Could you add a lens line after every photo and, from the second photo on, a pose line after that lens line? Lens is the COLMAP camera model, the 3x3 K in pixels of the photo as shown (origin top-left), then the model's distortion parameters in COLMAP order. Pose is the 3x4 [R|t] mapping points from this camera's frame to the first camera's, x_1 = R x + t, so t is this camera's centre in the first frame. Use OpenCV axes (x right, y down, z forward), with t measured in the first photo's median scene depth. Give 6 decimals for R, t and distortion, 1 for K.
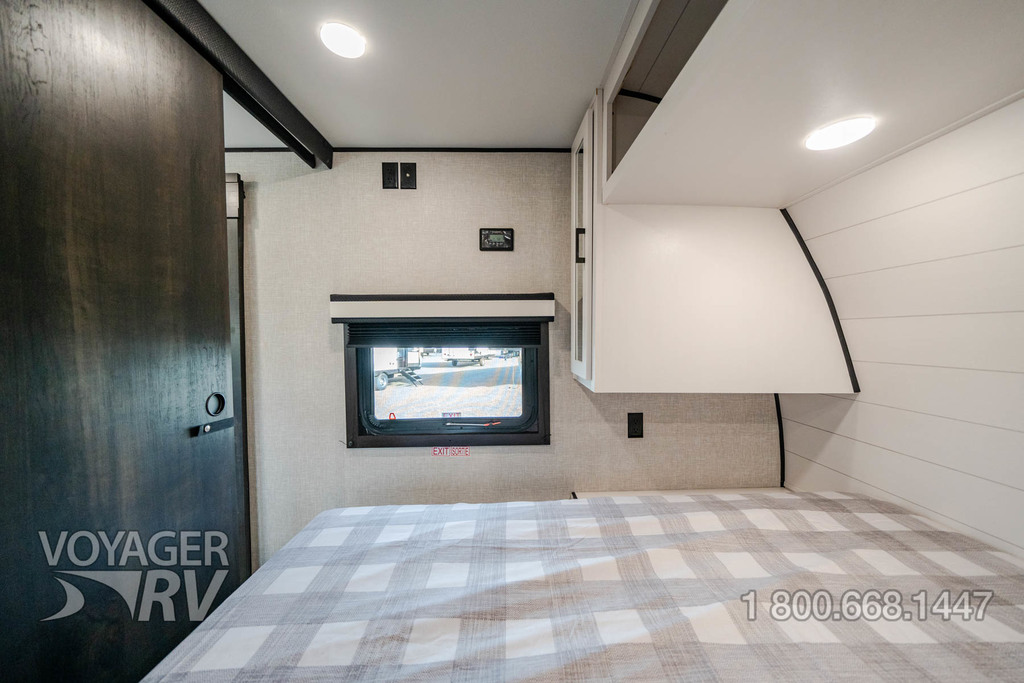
lens RADIAL K [[356.9, 0, 508.7], [0, 356.9, 341.2], [0, 0, 1]] dist [-0.006763, 0.000675]
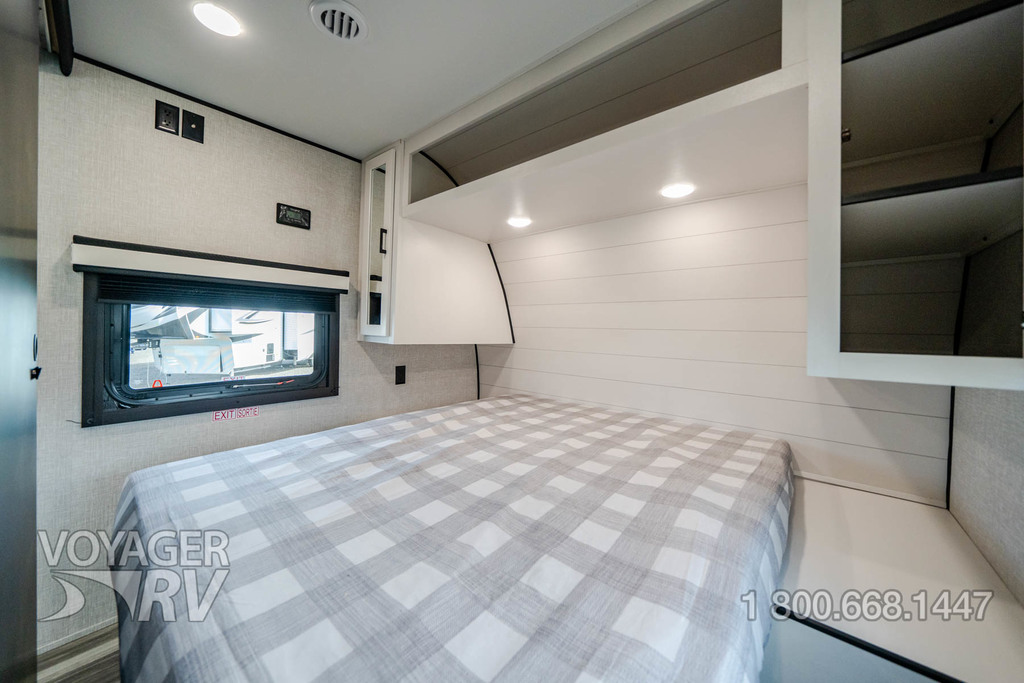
lens RADIAL K [[356.9, 0, 517.7], [0, 356.9, 323.2], [0, 0, 1]] dist [-0.006763, 0.000675]
pose [[0.657260, 0.031470, 0.753007, -0.527016], [-0.011726, 0.999434, -0.031534, 0.099578], [-0.753573, 0.011897, 0.657257, -0.338223]]
